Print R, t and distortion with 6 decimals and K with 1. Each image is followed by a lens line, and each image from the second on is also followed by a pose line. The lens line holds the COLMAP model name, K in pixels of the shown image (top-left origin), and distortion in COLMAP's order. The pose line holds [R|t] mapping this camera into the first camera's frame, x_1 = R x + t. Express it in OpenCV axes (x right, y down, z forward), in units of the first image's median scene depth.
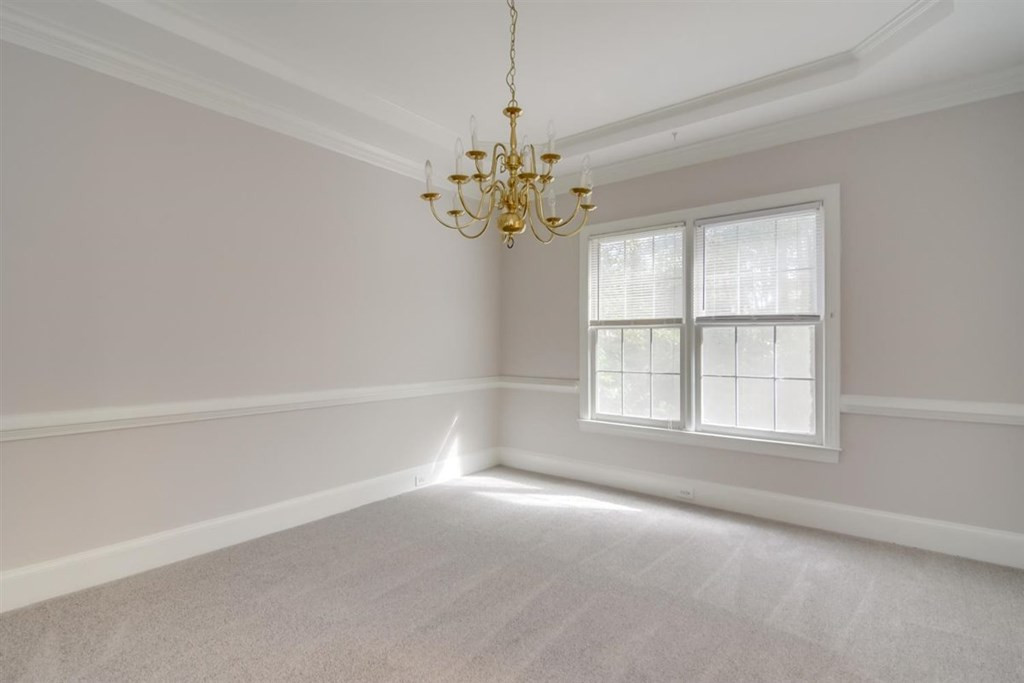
lens RADIAL K [[492.0, 0, 515.0], [0, 492.0, 337.5], [0, 0, 1]] dist [0.000449, -0.000276]
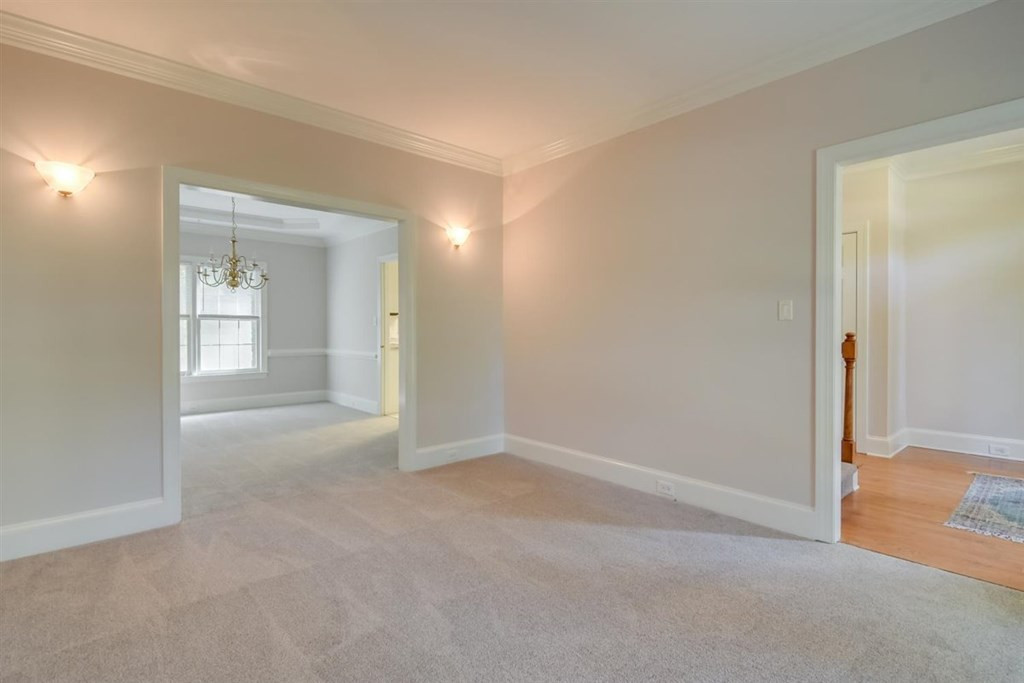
lens RADIAL K [[492.0, 0, 515.0], [0, 492.0, 337.5], [0, 0, 1]] dist [0.000449, -0.000276]
pose [[0.198244, -0.006045, 0.980134, -1.361168], [-0.001596, 0.999978, 0.006490, 0.035468], [-0.980151, -0.002851, 0.198230, -0.627330]]
